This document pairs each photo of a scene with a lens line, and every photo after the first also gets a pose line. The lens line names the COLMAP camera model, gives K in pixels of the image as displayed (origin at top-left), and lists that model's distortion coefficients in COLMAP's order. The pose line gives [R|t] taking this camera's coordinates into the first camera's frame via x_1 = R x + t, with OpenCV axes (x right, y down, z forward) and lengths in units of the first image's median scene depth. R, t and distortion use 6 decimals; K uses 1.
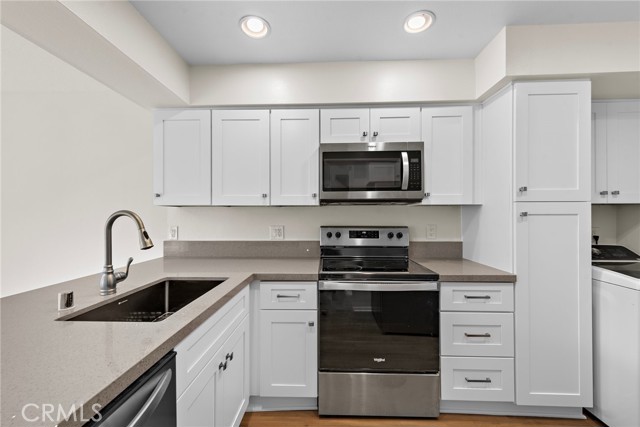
lens RADIAL K [[251.4, 0, 318.7], [0, 251.4, 212.0], [0, 0, 1]] dist [0.011782, -0.000278]
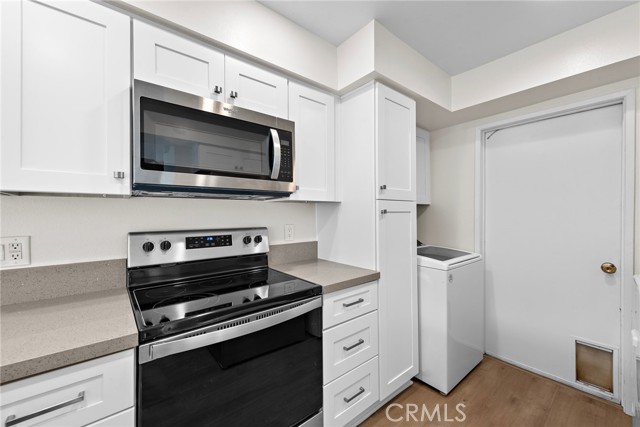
lens RADIAL K [[251.4, 0, 318.7], [0, 251.4, 212.0], [0, 0, 1]] dist [0.011782, -0.000278]
pose [[0.755399, 0.002671, 0.655259, -0.050843], [-0.003510, 0.999994, -0.000030, 0.009361], [-0.655255, -0.002277, 0.755404, 0.331704]]
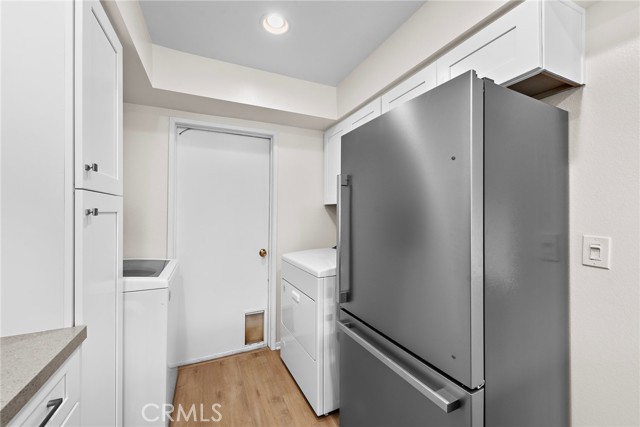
lens RADIAL K [[253.5, 0, 317.8], [0, 253.5, 211.6], [0, 0, 1]] dist [0.013296, -0.000033]
pose [[-0.439766, 0.006327, 0.898090, 0.062108], [-0.006096, 0.999931, -0.010029, 0.009059], [-0.898092, -0.009885, -0.439697, 0.662494]]
